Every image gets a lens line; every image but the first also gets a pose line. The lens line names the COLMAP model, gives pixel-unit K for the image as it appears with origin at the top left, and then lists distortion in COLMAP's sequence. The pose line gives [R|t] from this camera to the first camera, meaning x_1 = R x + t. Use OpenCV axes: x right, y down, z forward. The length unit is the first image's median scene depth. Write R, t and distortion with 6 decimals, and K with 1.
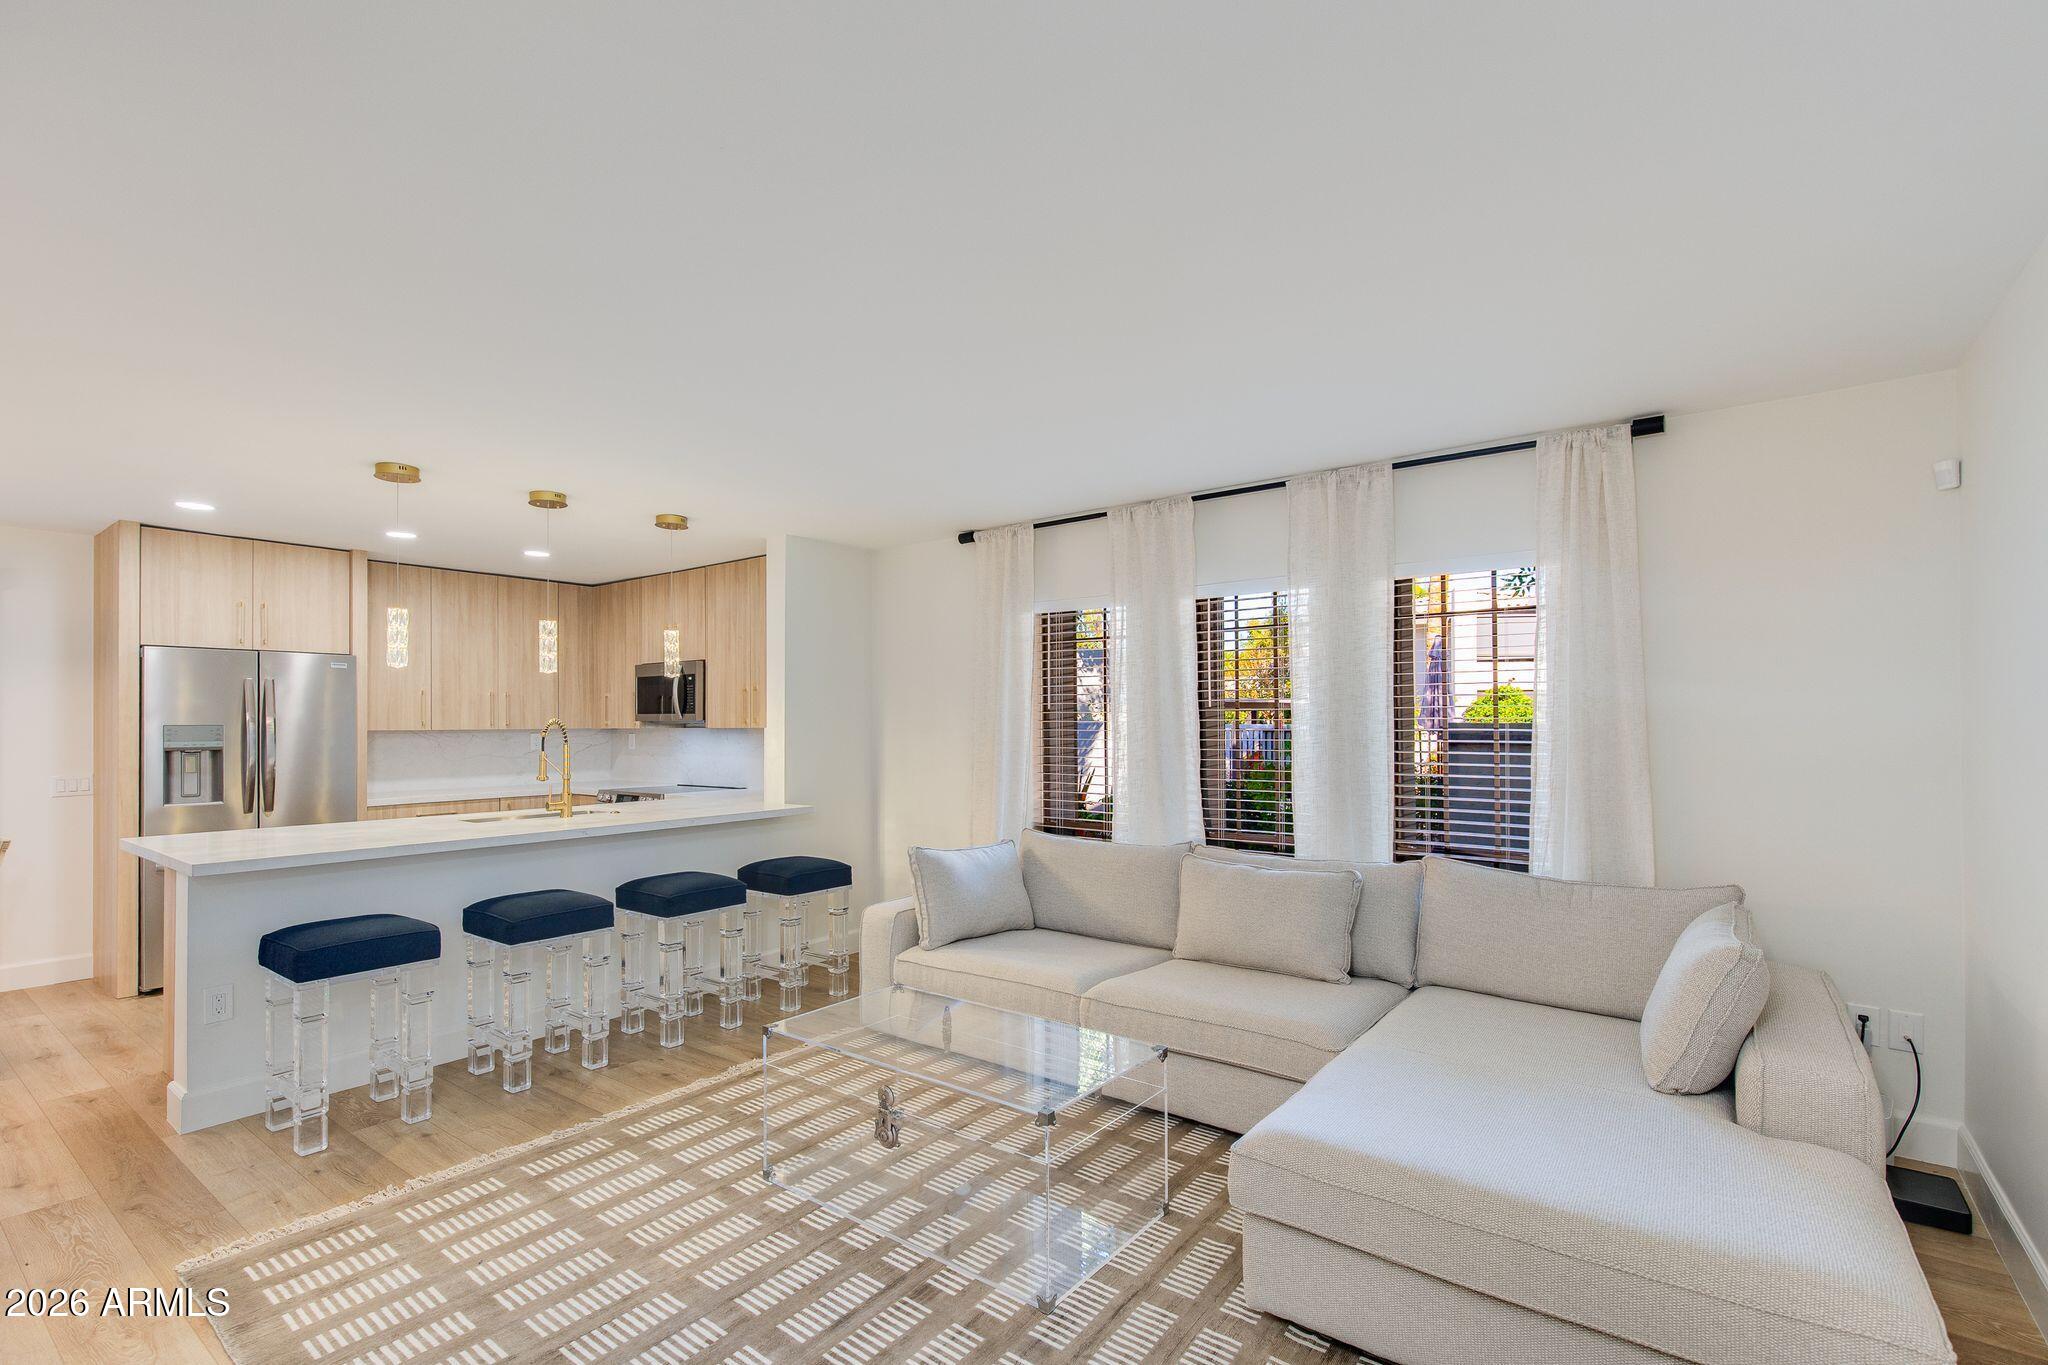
lens RADIAL K [[933.2, 0, 1035.4], [0, 933.2, 708.0], [0, 0, 1]] dist [0.002183, -0.000621]
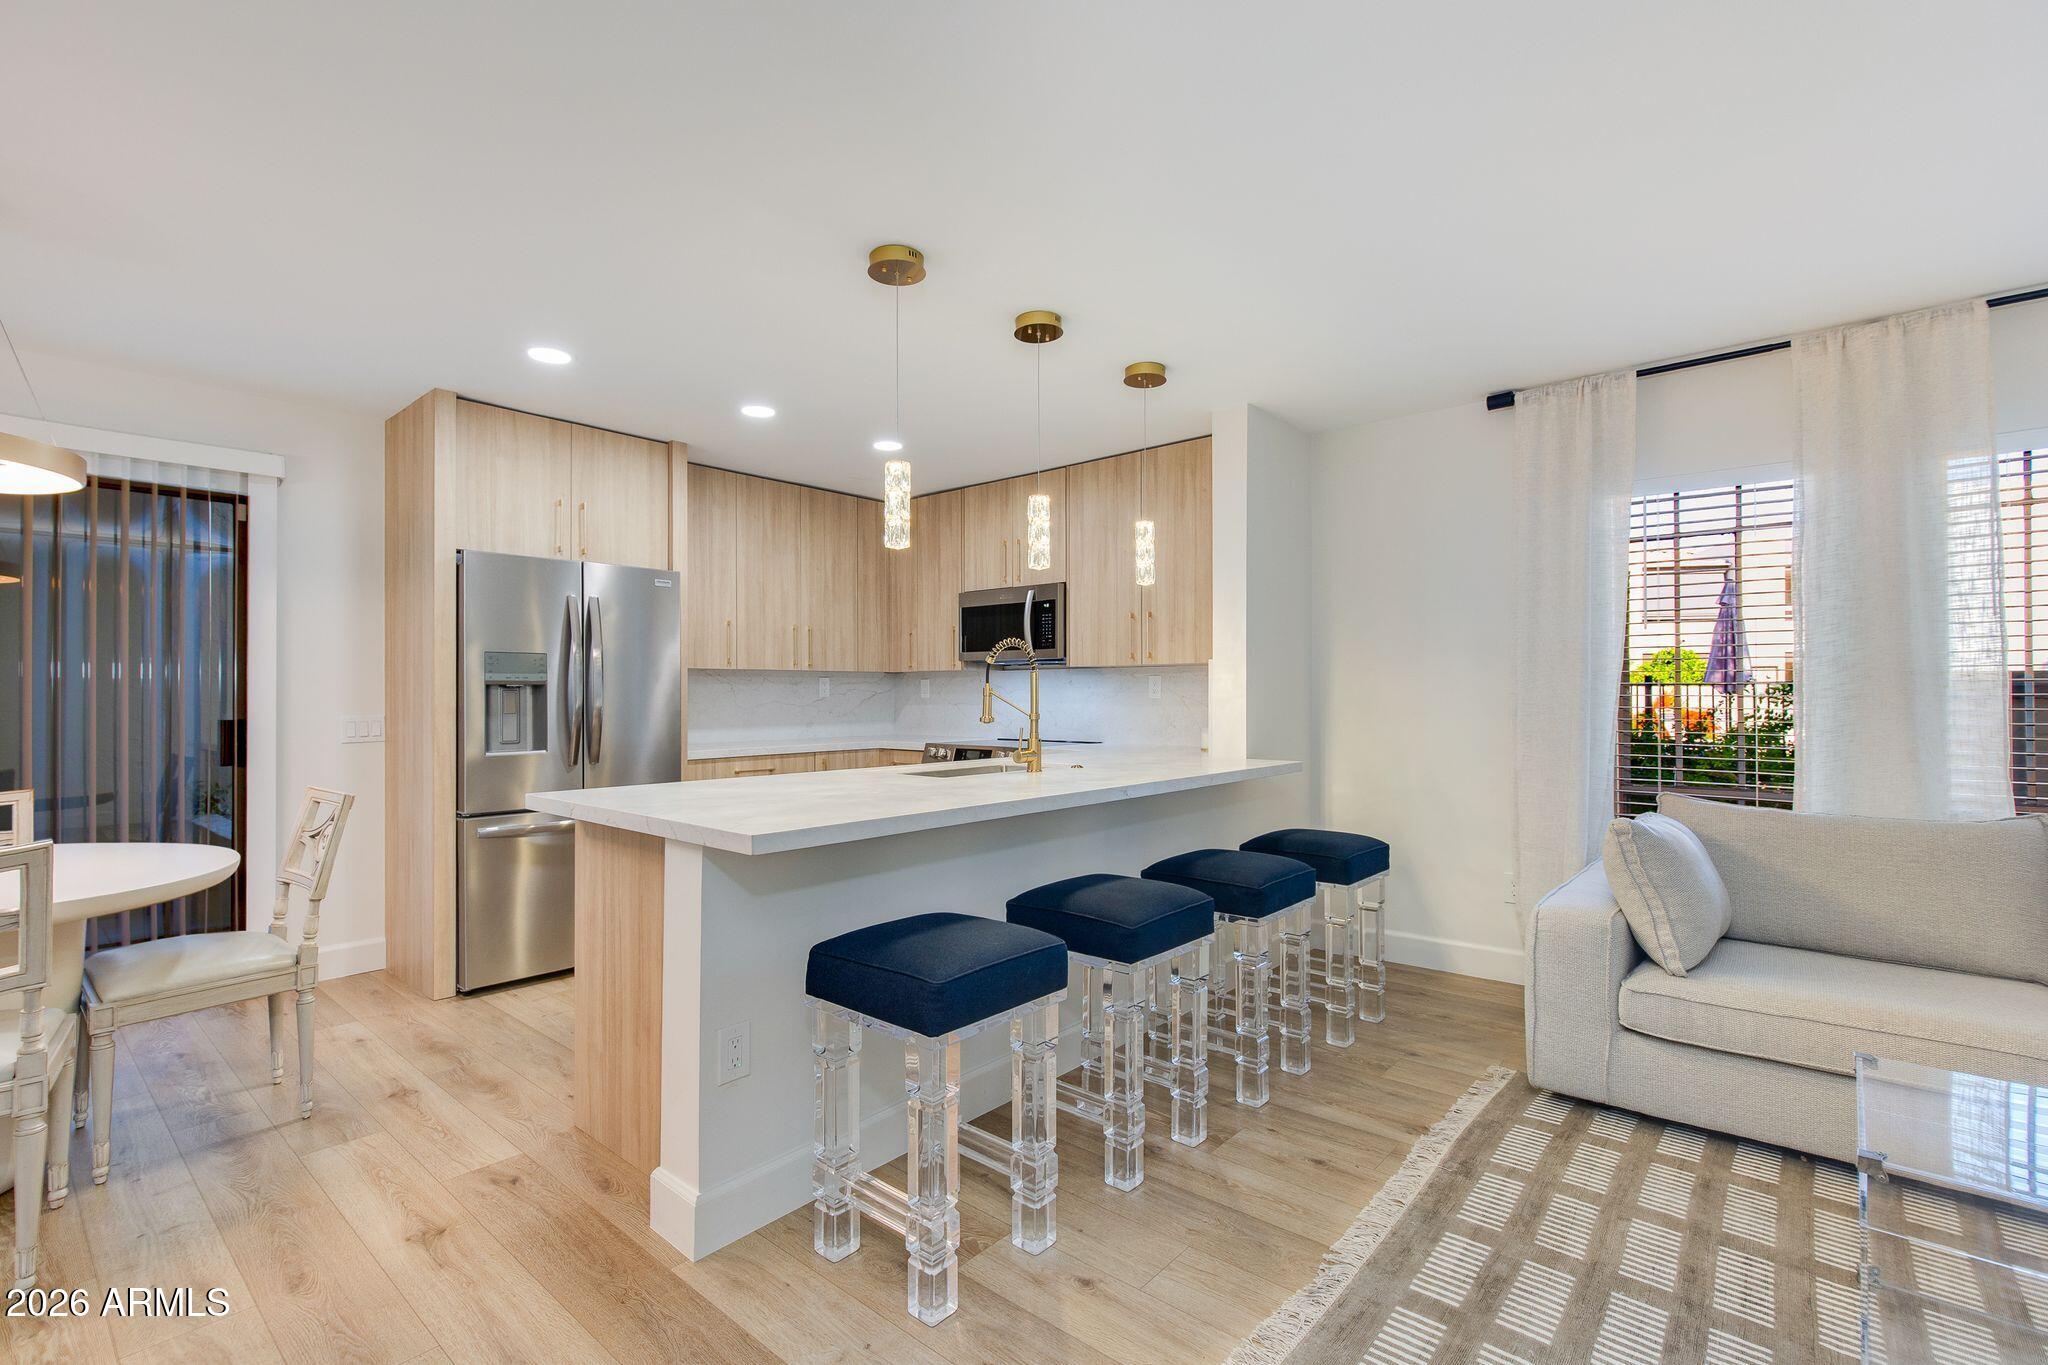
lens RADIAL K [[925.1, 0, 1024.0], [0, 925.1, 682.5], [0, 0, 1]] dist [-0.001827, 0.000227]
pose [[0.997488, 0.001298, -0.070819, -0.403505], [-0.001099, 0.999995, 0.002845, 0.039200], [0.070823, -0.002760, 0.997485, 0.244825]]
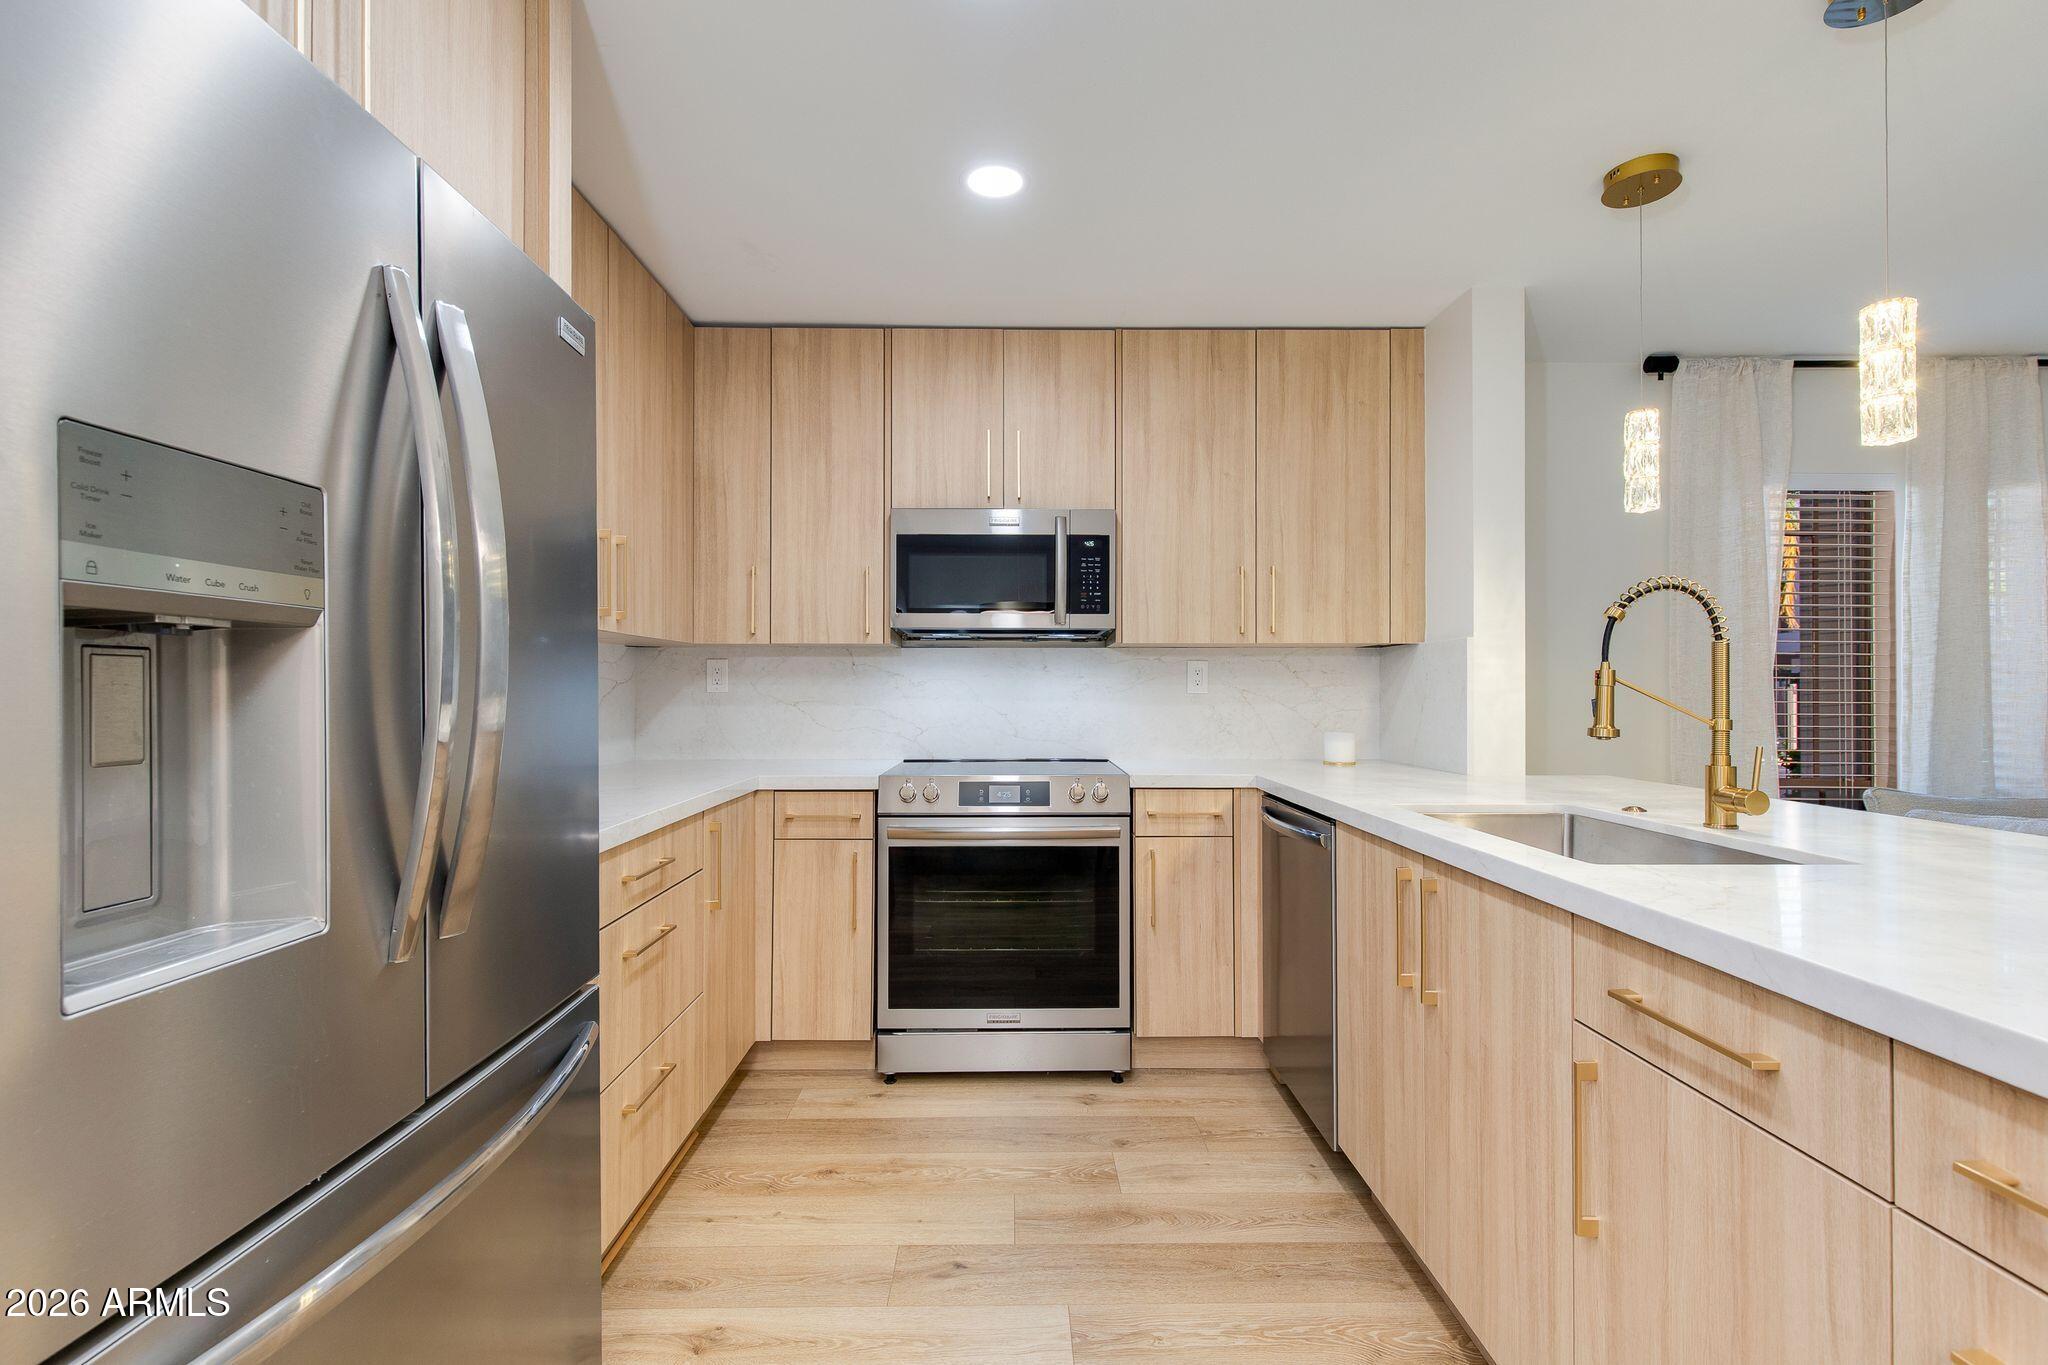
lens RADIAL K [[908.3, 0, 1024.0], [0, 908.3, 682.5], [0, 0, 1]] dist [0.000617, 0.000008]
pose [[0.793348, 0.011389, 0.608662, -0.841251], [-0.013390, 0.999910, -0.001257, 0.052800], [-0.608621, -0.007153, 0.793429, 0.768640]]
